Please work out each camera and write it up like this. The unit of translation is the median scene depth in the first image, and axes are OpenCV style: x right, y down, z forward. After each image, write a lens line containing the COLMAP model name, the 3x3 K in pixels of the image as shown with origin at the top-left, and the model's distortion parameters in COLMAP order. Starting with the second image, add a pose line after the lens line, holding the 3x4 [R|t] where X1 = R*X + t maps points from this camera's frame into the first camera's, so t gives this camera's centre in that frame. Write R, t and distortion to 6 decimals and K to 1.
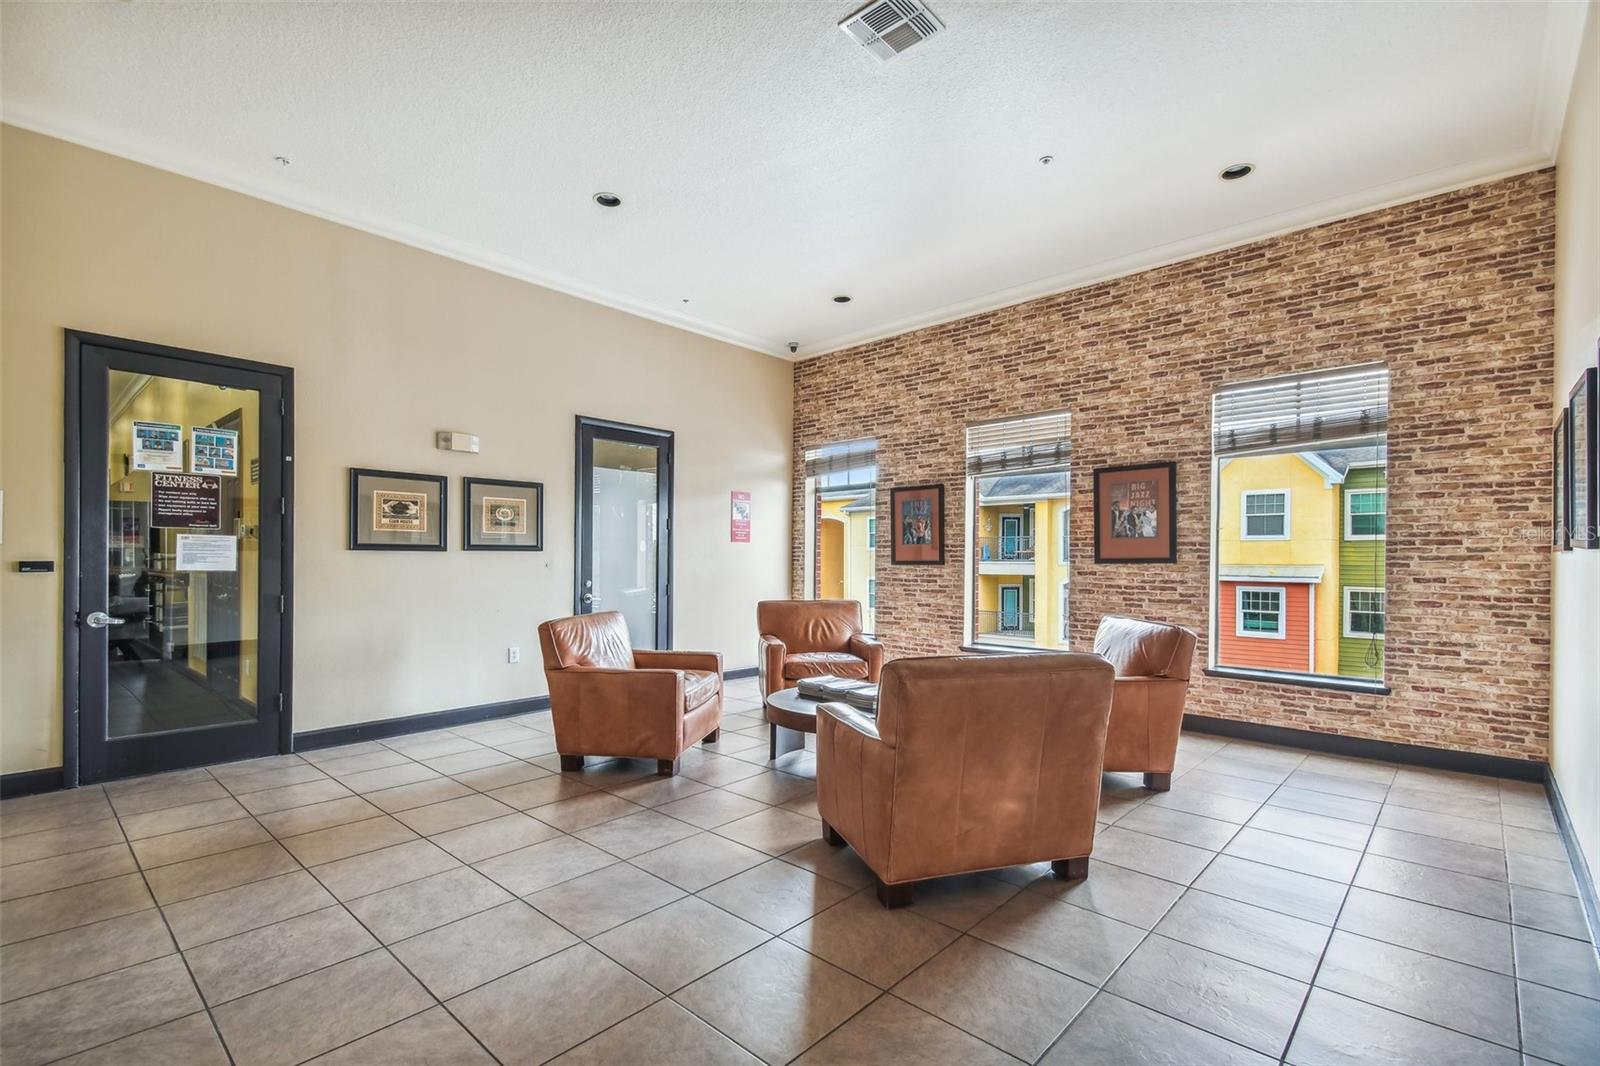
lens RADIAL K [[735.7, 0, 802.0], [0, 735.7, 564.5], [0, 0, 1]] dist [-0.000957, -0.000374]
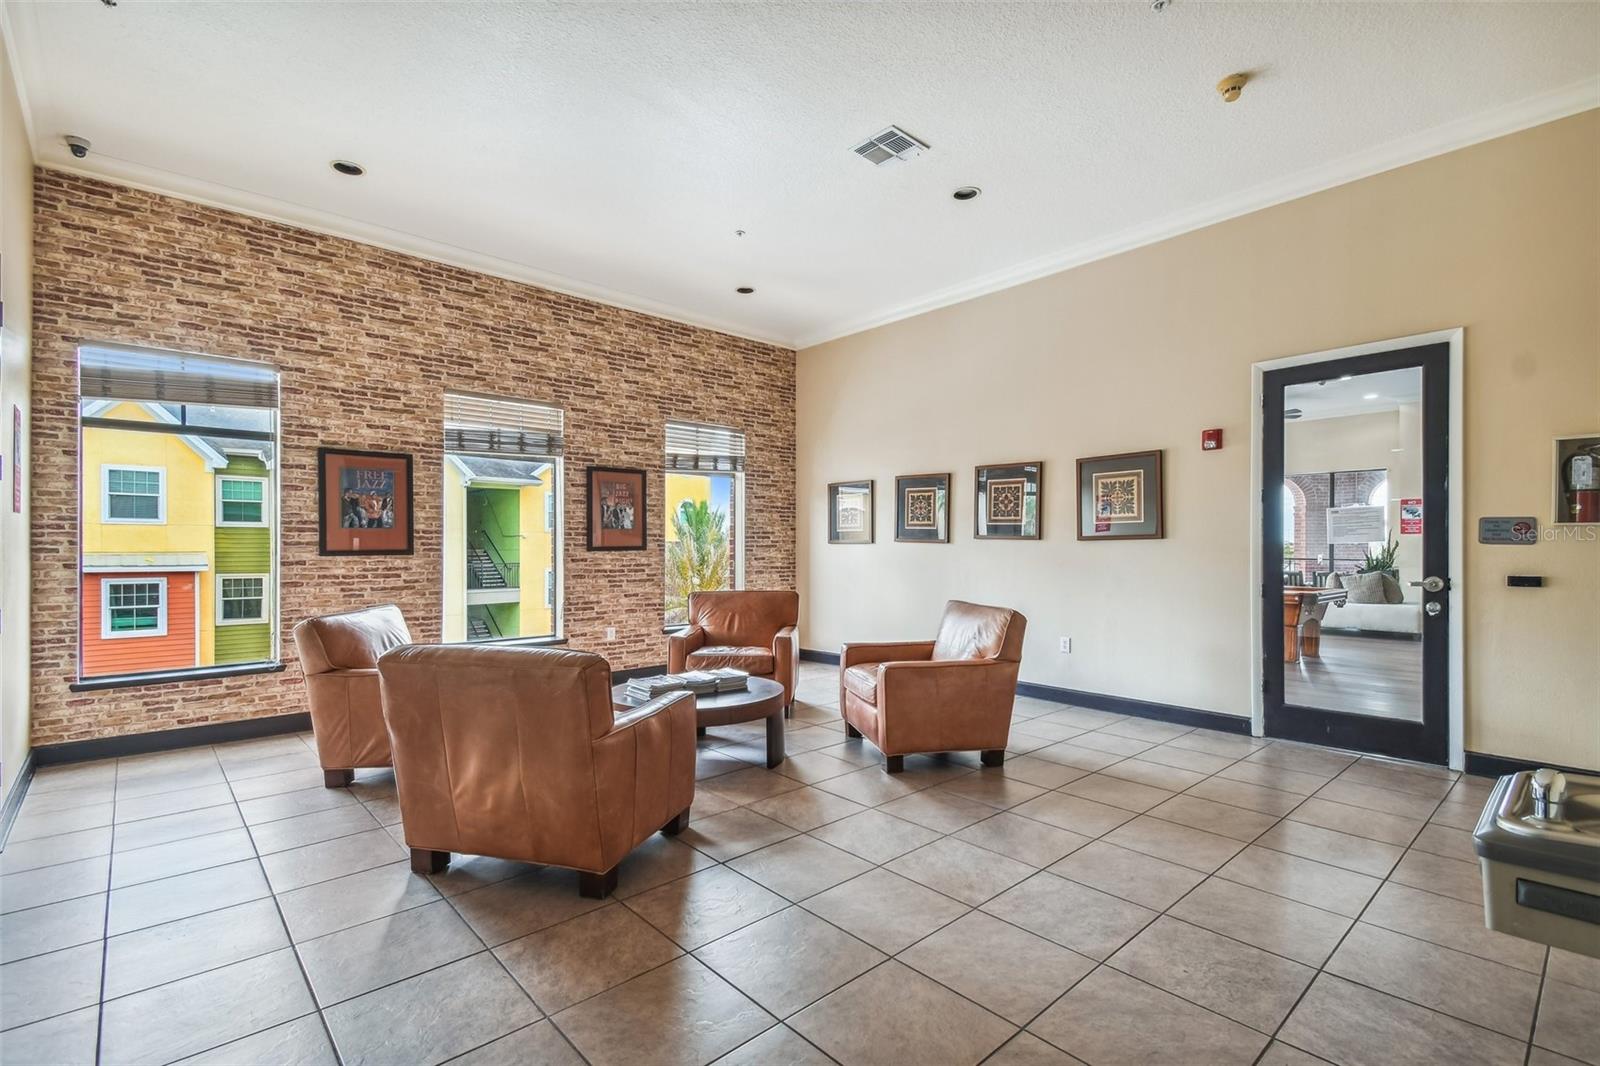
lens RADIAL K [[702.1, 0, 800.8], [0, 702.1, 543.1], [0, 0, 1]] dist [0.030067, -0.023429]
pose [[0.071983, 0.003158, 0.997401, -0.551287], [0.008382, 0.999958, -0.003771, -0.005967], [-0.997371, 0.008632, 0.071954, 0.521005]]
